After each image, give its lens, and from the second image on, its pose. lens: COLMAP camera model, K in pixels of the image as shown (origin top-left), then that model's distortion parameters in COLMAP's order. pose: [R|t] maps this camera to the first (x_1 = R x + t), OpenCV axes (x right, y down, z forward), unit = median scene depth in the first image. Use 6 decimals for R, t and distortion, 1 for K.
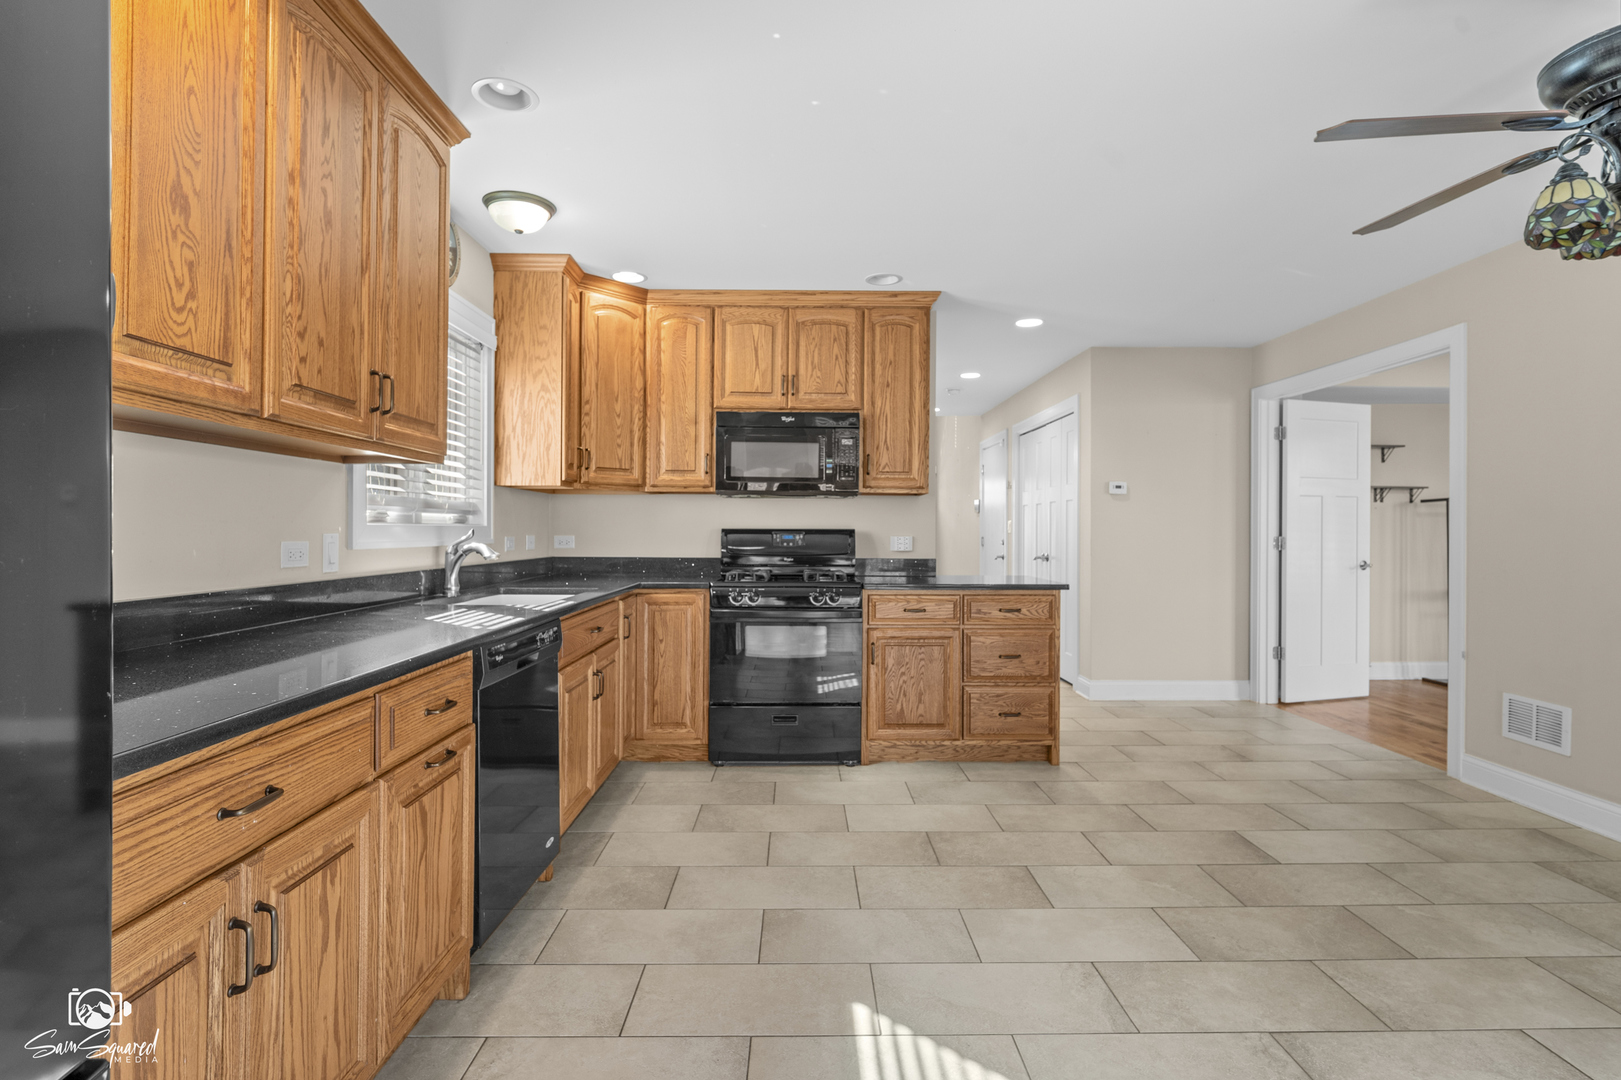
lens RADIAL K [[736.2, 0, 835.9], [0, 736.2, 522.9], [0, 0, 1]] dist [-0.001199, -0.000003]
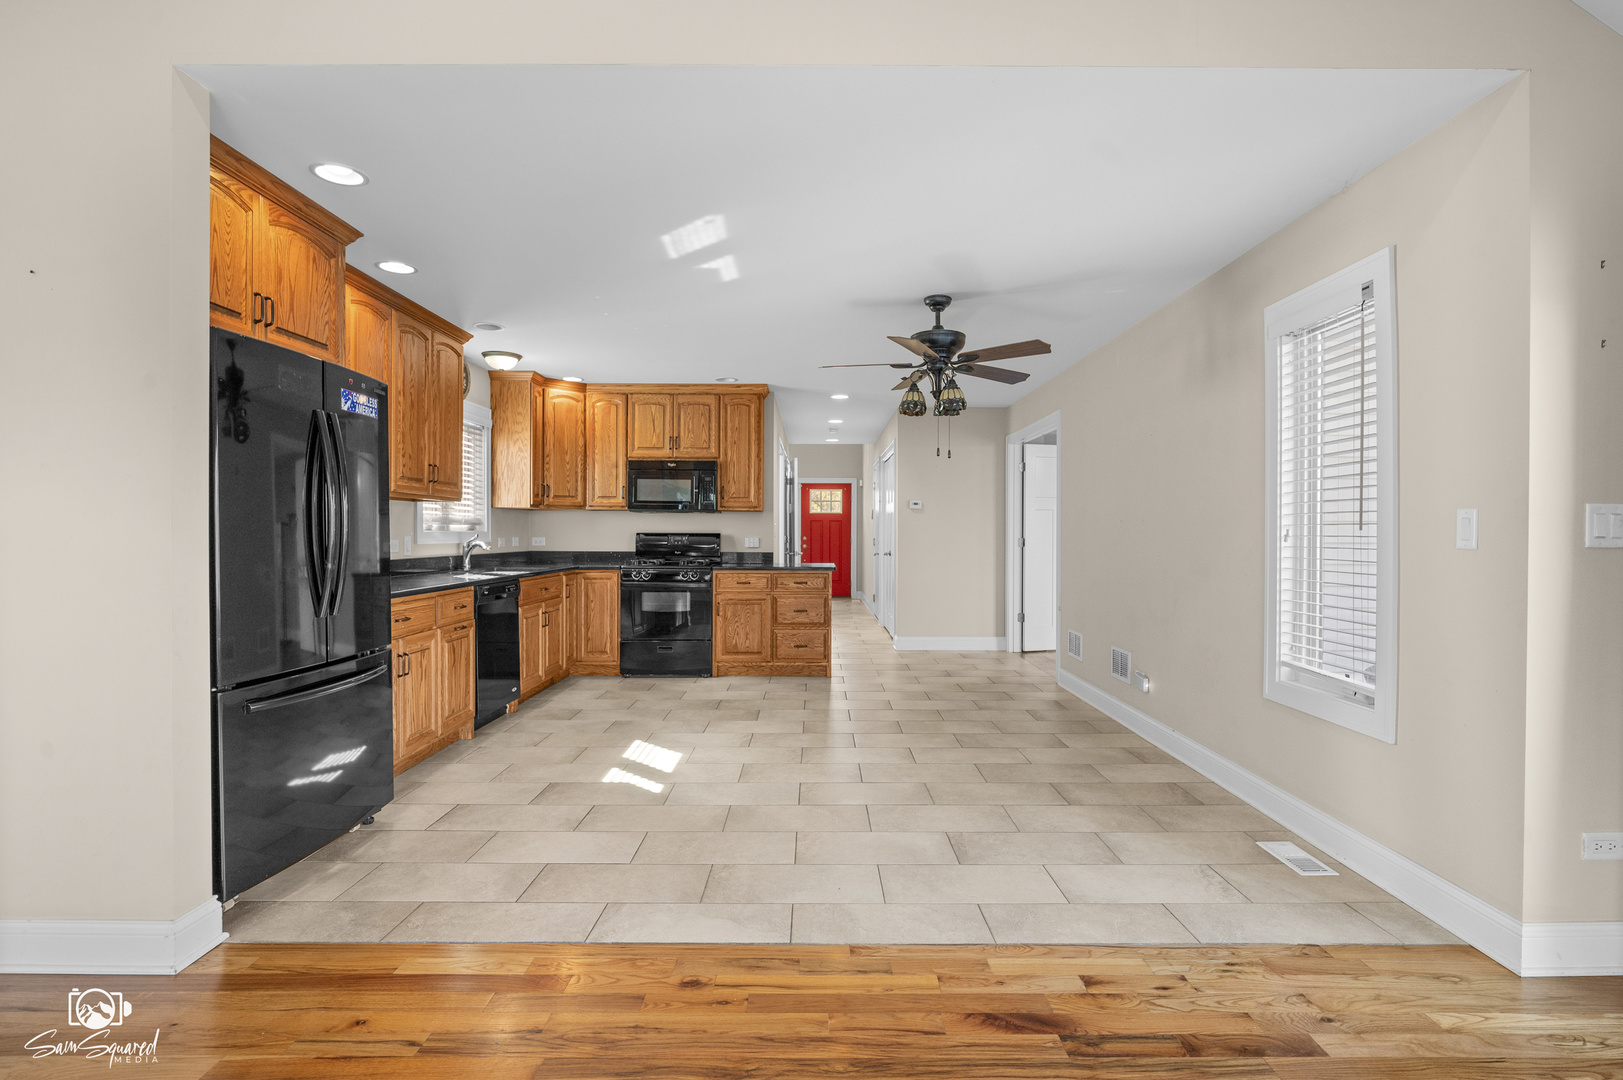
lens RADIAL K [[747.4, 0, 824.8], [0, 747.4, 532.0], [0, 0, 1]] dist [-0.002378, -0.000682]
pose [[0.999182, 0.000204, -0.040440, 0.351770], [0.000249, 0.999937, 0.011212, -0.013208], [0.040439, -0.011213, 0.999119, -0.649113]]
